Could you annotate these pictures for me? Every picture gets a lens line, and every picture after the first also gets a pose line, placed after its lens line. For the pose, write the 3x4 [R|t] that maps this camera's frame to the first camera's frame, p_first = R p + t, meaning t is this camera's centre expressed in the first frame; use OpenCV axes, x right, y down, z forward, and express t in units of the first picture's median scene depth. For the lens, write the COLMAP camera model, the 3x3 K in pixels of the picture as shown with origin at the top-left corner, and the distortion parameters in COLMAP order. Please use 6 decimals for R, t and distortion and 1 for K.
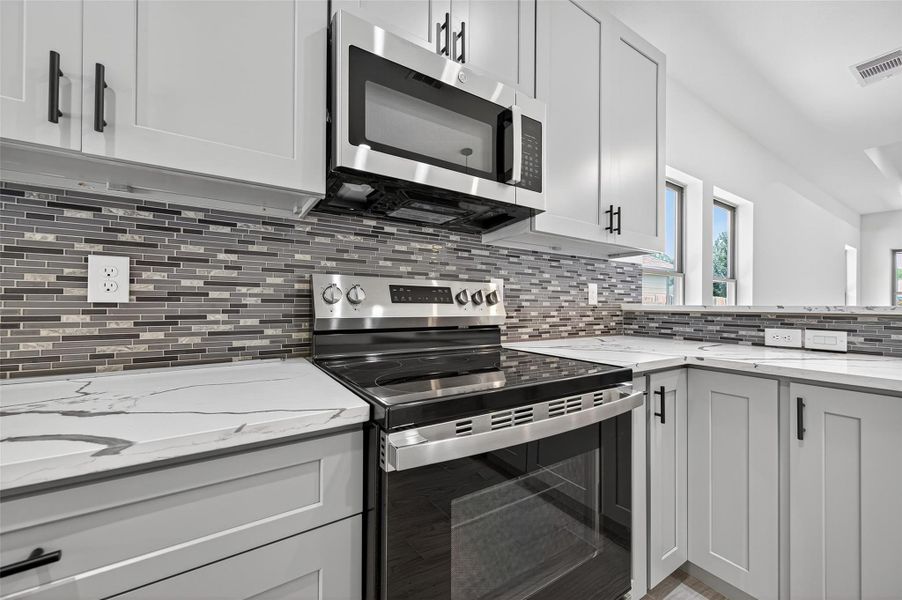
lens RADIAL K [[350.9, 0, 451.6], [0, 350.9, 302.9], [0, 0, 1]] dist [0.007820, -0.003001]
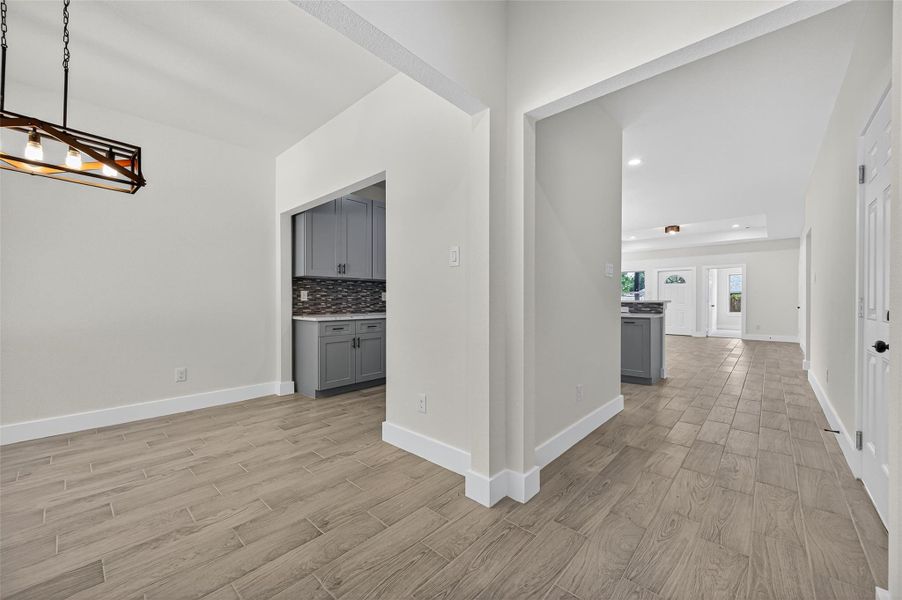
lens RADIAL K [[350.9, 0, 451.6], [0, 350.9, 302.9], [0, 0, 1]] dist [0.007820, -0.003001]
pose [[0.966453, -0.010134, 0.256643, -1.068755], [0.006749, 0.999878, 0.014066, -0.027235], [-0.256754, -0.011862, 0.966404, -3.674874]]
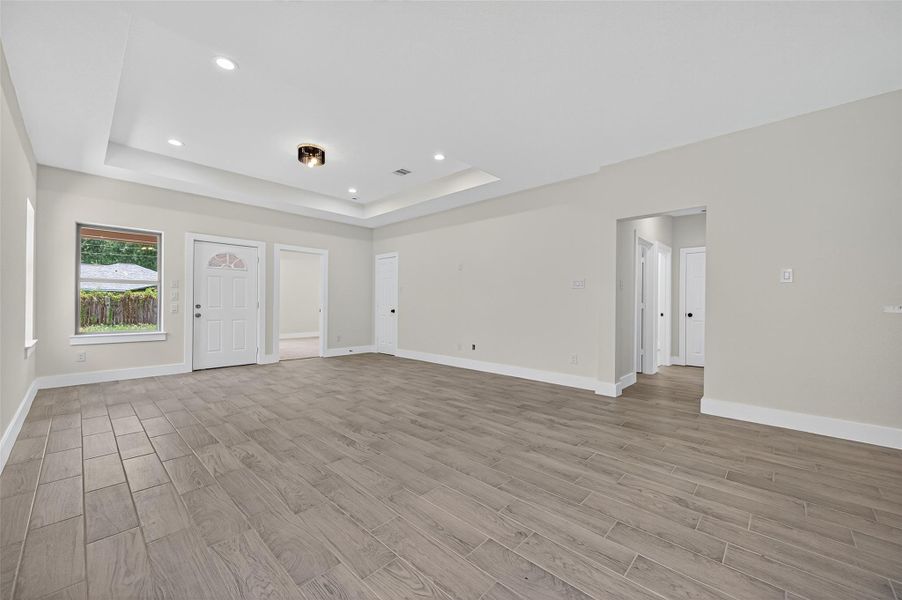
lens RADIAL K [[350.9, 0, 451.6], [0, 350.9, 302.9], [0, 0, 1]] dist [0.007820, -0.003001]
pose [[-0.237034, -0.009643, 0.971454, 1.557735], [-0.016000, 0.999854, 0.006020, 0.025940], [-0.971370, -0.014116, -0.237154, 1.960716]]
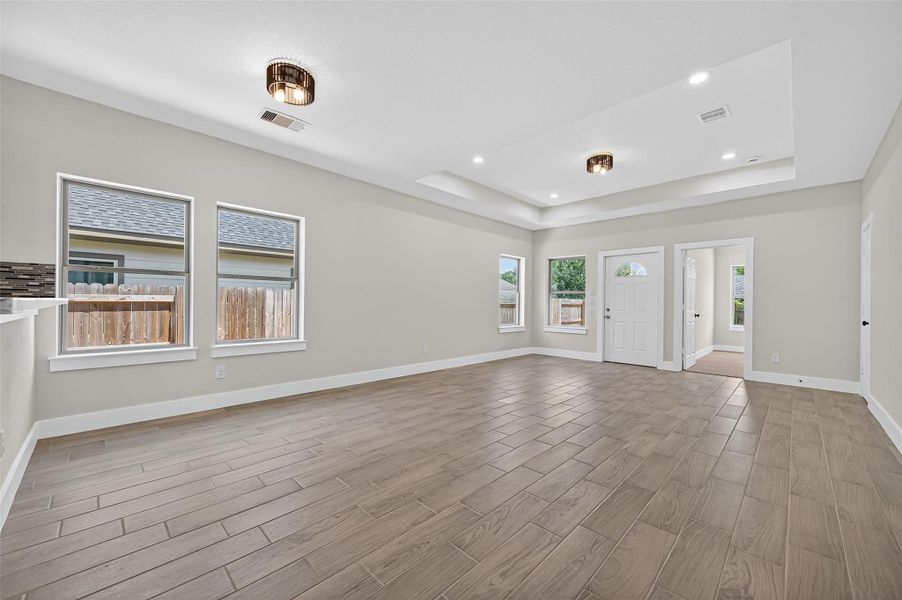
lens RADIAL K [[350.9, 0, 451.6], [0, 350.9, 302.9], [0, 0, 1]] dist [0.007820, -0.003001]
pose [[0.975931, 0.001974, 0.218068, 3.140881], [-0.003381, 0.999976, 0.006077, 0.015664], [-0.218051, -0.006668, 0.975915, -0.899356]]
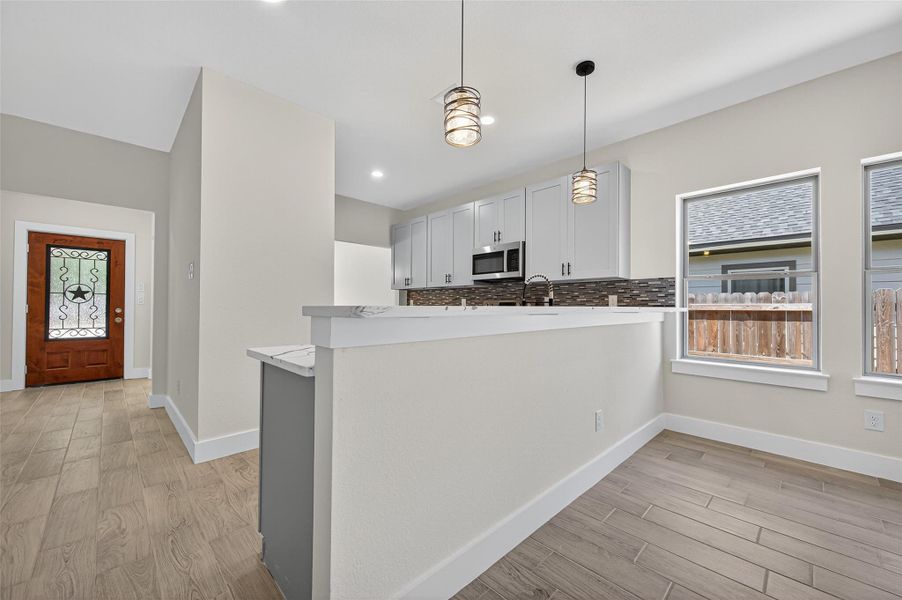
lens RADIAL K [[350.9, 0, 451.6], [0, 350.9, 302.9], [0, 0, 1]] dist [0.007820, -0.003001]
pose [[0.194972, -0.018031, -0.980643, 3.328637], [0.000647, 0.999833, -0.018255, 0.021903], [0.980809, 0.002925, 0.194951, -0.182987]]
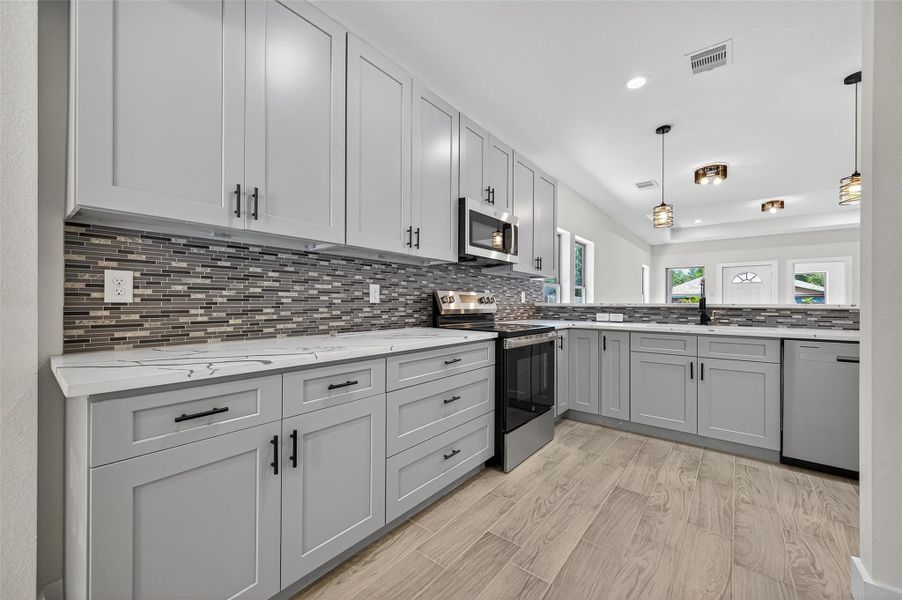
lens RADIAL K [[350.9, 0, 451.6], [0, 350.9, 302.9], [0, 0, 1]] dist [0.007820, -0.003001]
pose [[0.950714, -0.002637, 0.310057, -0.950911], [0.000896, 0.999983, 0.005759, -0.012047], [-0.310067, -0.005197, 0.950700, -1.172541]]
